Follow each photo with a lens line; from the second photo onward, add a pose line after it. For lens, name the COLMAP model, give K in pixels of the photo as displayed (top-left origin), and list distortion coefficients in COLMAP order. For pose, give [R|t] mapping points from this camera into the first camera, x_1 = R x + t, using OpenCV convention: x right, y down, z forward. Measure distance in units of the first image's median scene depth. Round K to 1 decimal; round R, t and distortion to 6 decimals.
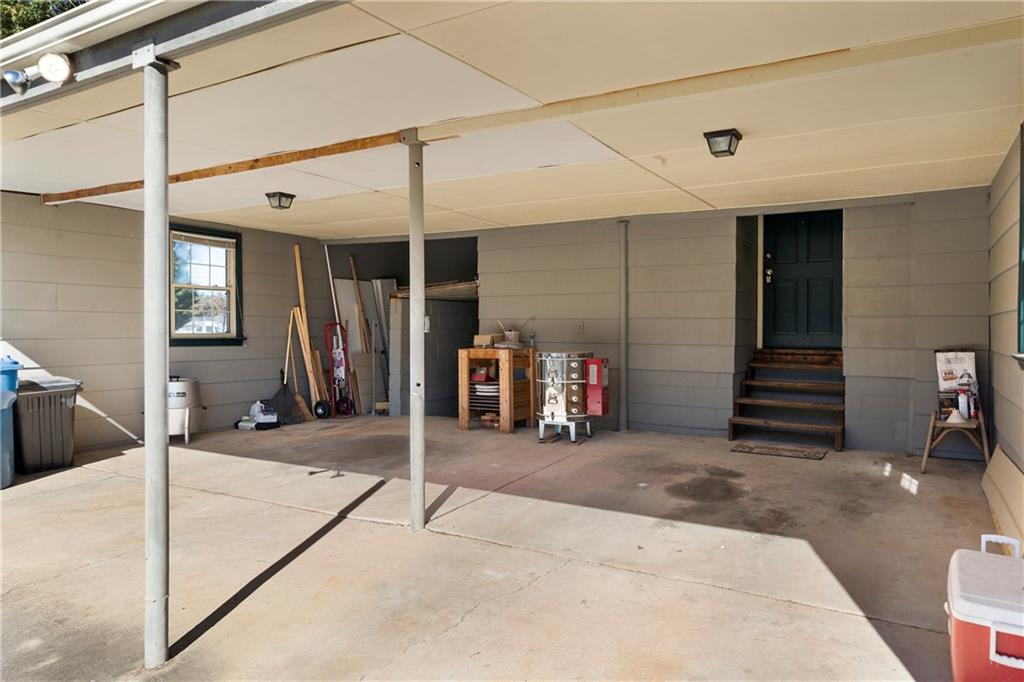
lens RADIAL K [[686.5, 0, 510.9], [0, 686.5, 339.6], [0, 0, 1]] dist [-0.007817, -0.000788]
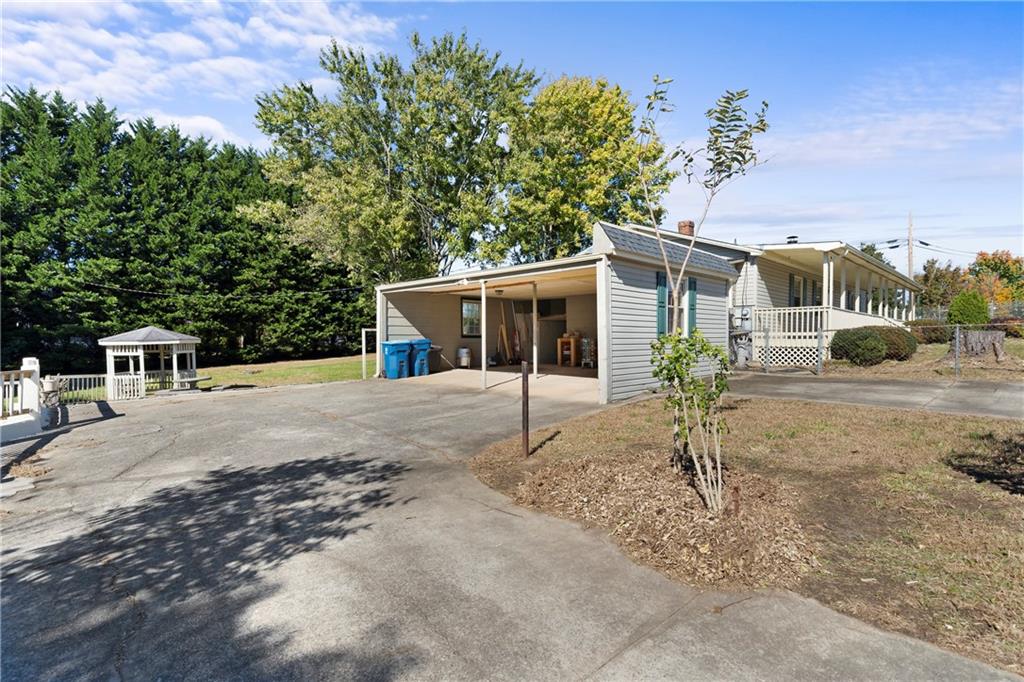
lens RADIAL K [[484.6, 0, 511.6], [0, 484.6, 341.6], [0, 0, 1]] dist [0.000021, 0.000003]
pose [[0.965688, -0.002493, -0.259693, 0.259737], [0.001426, 0.999990, -0.004297, 0.035389], [0.259701, 0.003779, 0.965682, -0.985693]]
